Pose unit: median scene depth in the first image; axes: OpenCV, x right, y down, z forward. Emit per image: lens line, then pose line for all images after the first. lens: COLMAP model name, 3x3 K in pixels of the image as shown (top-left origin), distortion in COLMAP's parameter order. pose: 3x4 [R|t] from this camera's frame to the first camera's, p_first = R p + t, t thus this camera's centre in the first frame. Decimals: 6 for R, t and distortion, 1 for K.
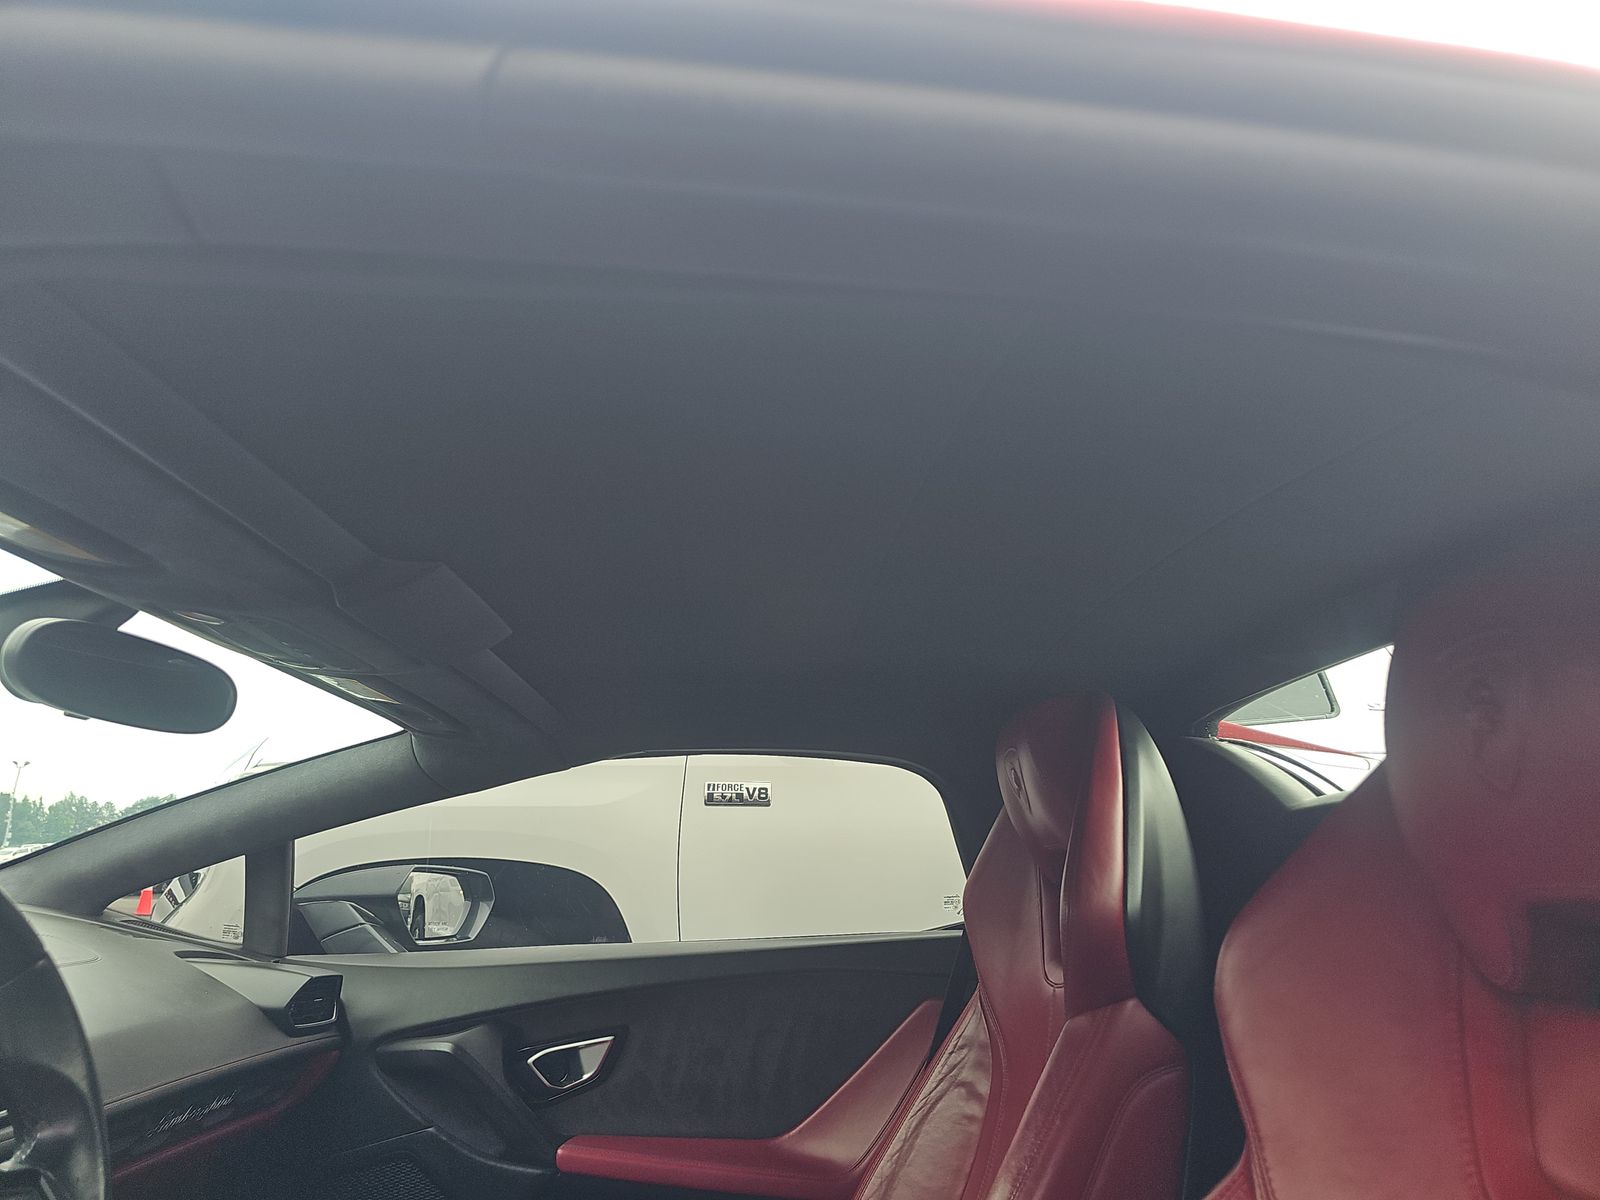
lens RADIAL K [[1065.4, 0, 796.4], [0, 1065.4, 602.4], [0, 0, 1]] dist [0.025810, -0.003186]
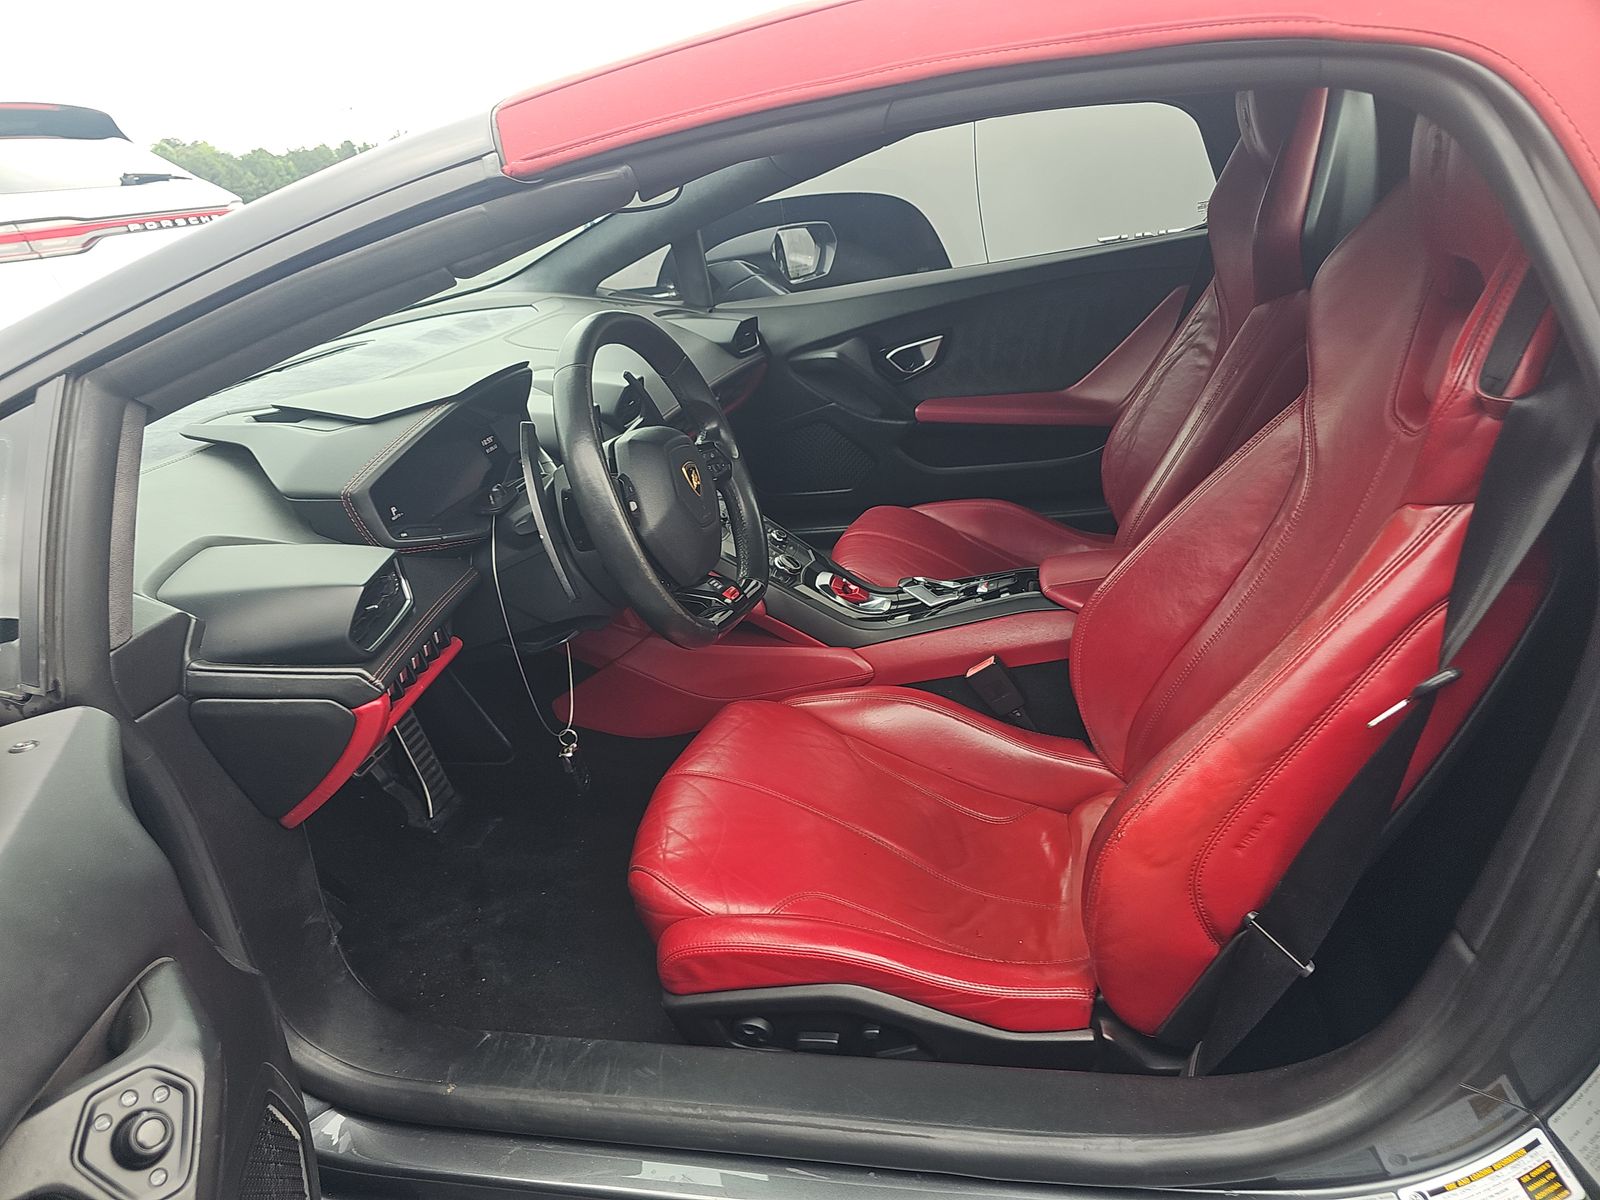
lens RADIAL K [[1065.4, 0, 800.9], [0, 1065.4, 603.5], [0, 0, 1]] dist [0.025810, -0.003186]
pose [[0.959915, -0.028009, -0.278889, 0.035947], [0.194347, 0.783482, 0.590242, -0.199445], [0.201973, -0.620783, 0.757519, -0.350957]]
